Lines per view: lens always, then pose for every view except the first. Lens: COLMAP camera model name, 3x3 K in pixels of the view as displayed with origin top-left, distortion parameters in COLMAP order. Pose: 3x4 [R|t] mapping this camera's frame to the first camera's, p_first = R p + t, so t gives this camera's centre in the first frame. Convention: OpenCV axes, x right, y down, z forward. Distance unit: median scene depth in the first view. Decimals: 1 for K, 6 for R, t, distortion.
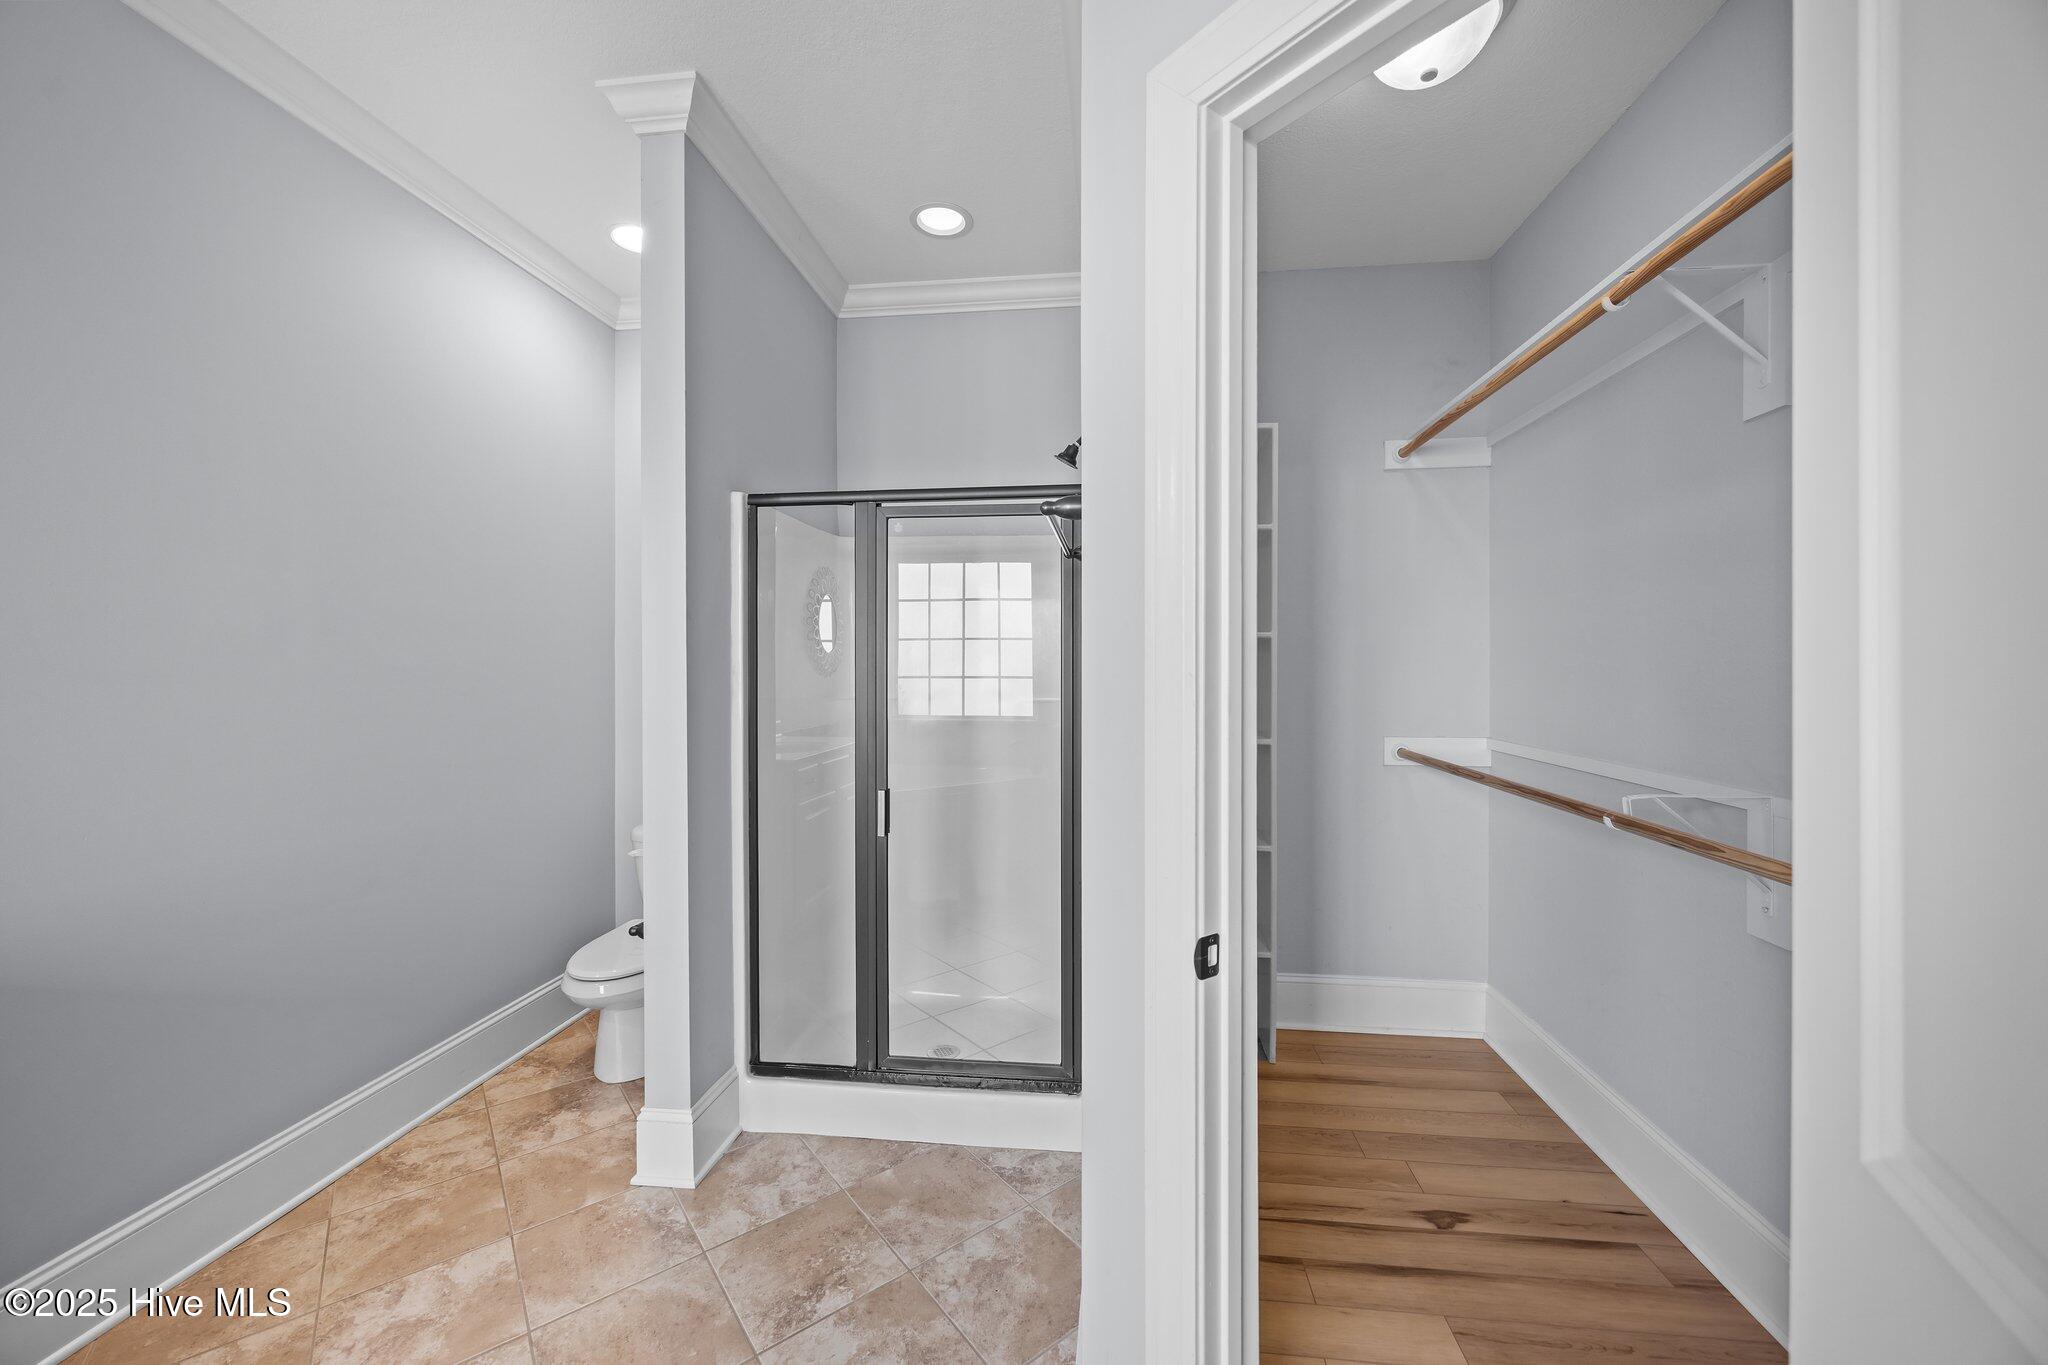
lens RADIAL K [[784.0, 0, 1023.2], [0, 784.0, 686.7], [0, 0, 1]] dist [-0.000194, 0.000265]
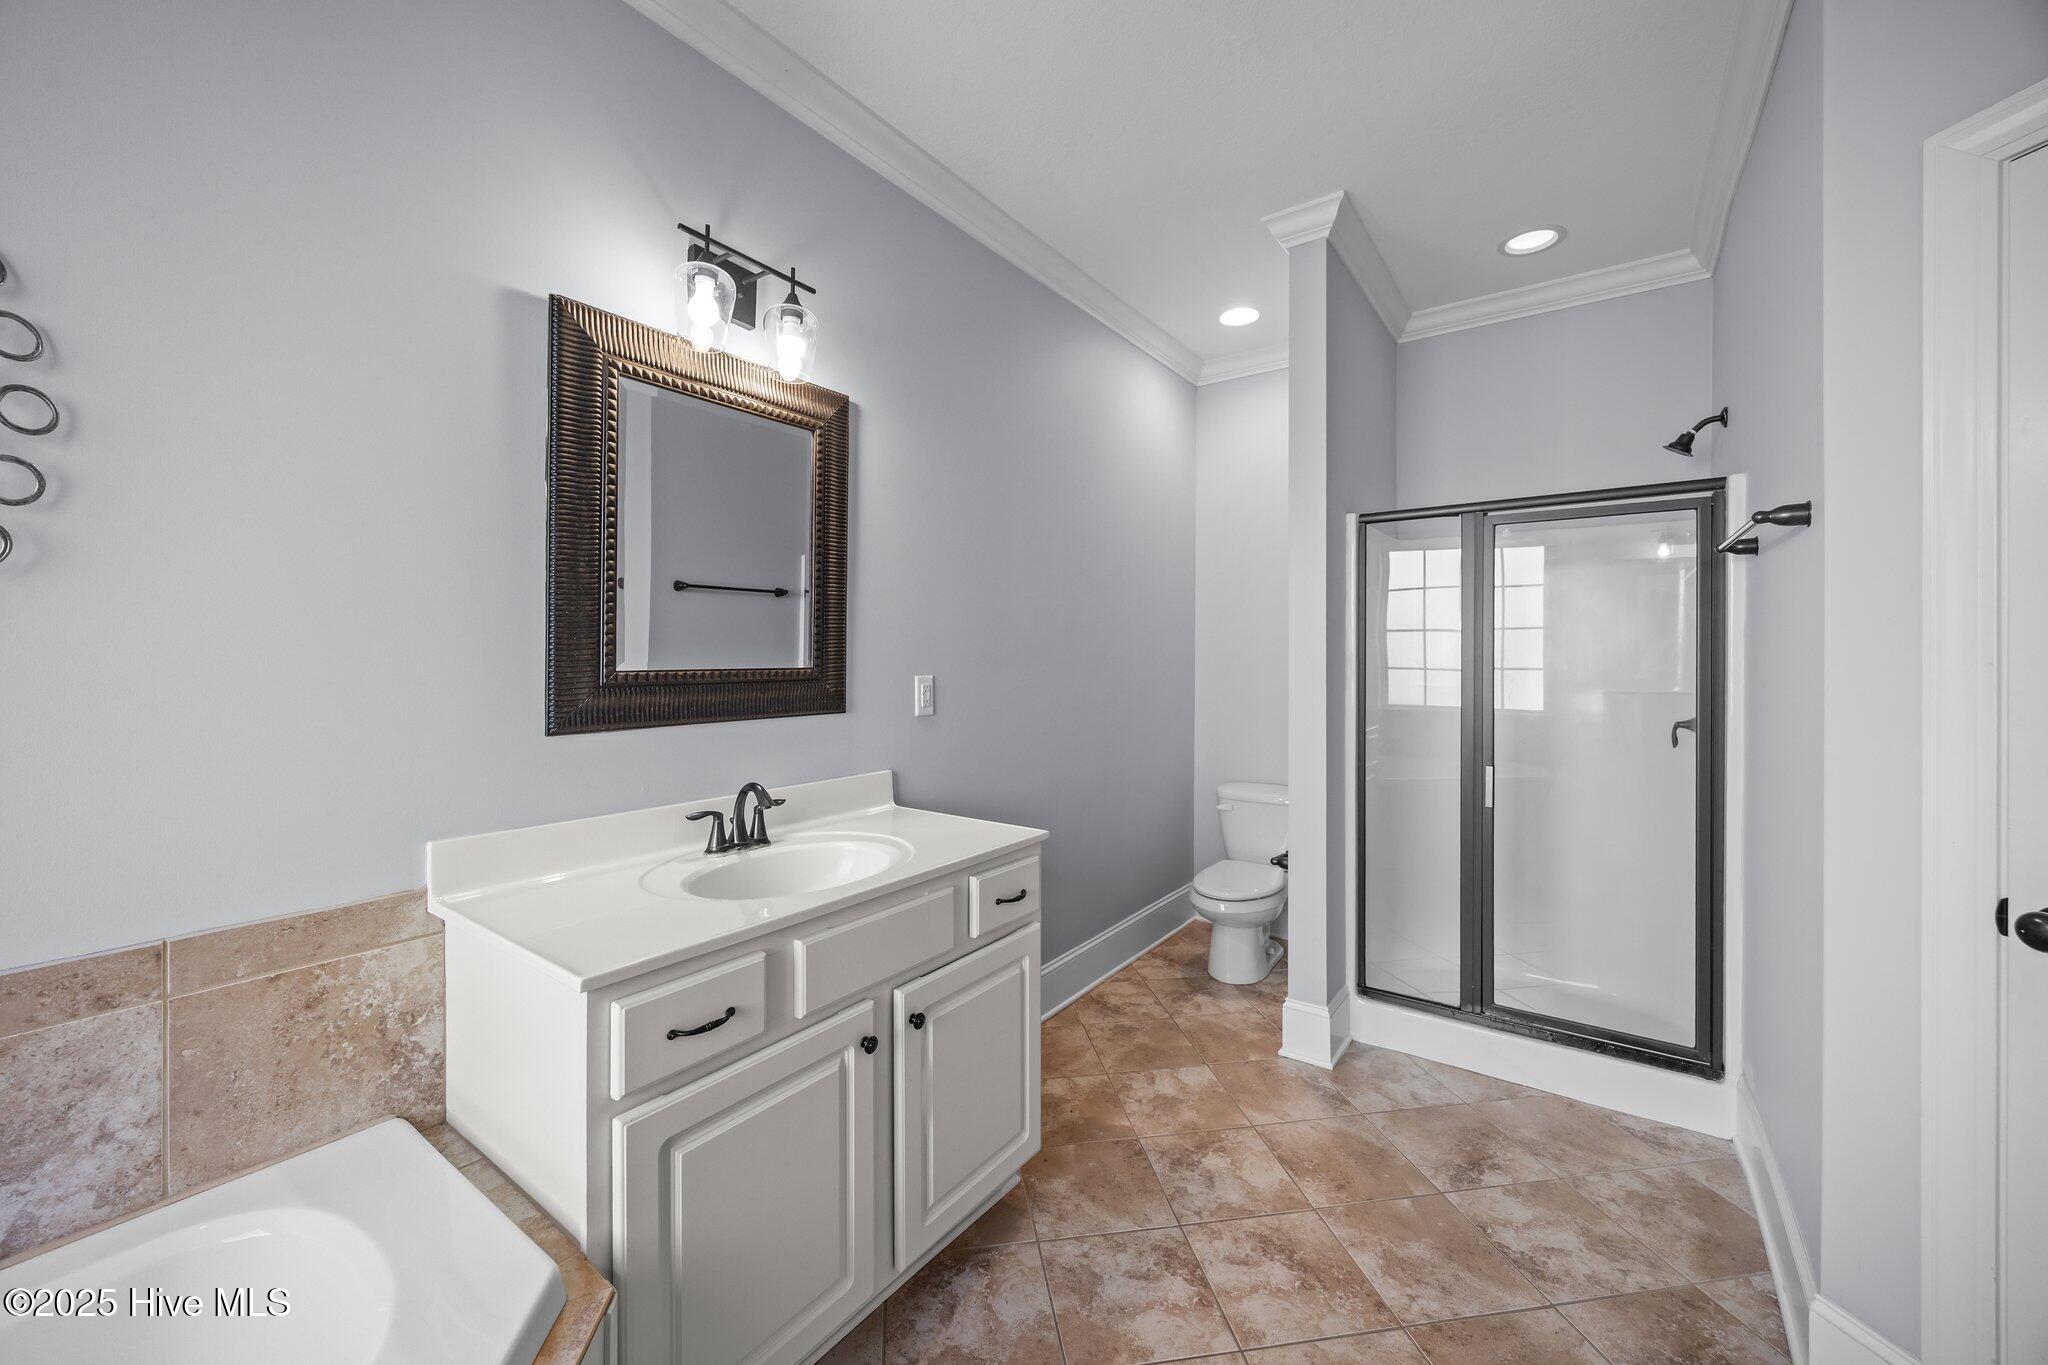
lens RADIAL K [[784.0, 0, 1032.9], [0, 784.0, 664.3], [0, 0, 1]] dist [-0.000194, 0.000265]
pose [[0.872295, 0.006526, -0.488936, -0.210267], [-0.013584, 0.999848, -0.010891, 0.006759], [0.488791, 0.016142, 0.872251, -0.321899]]
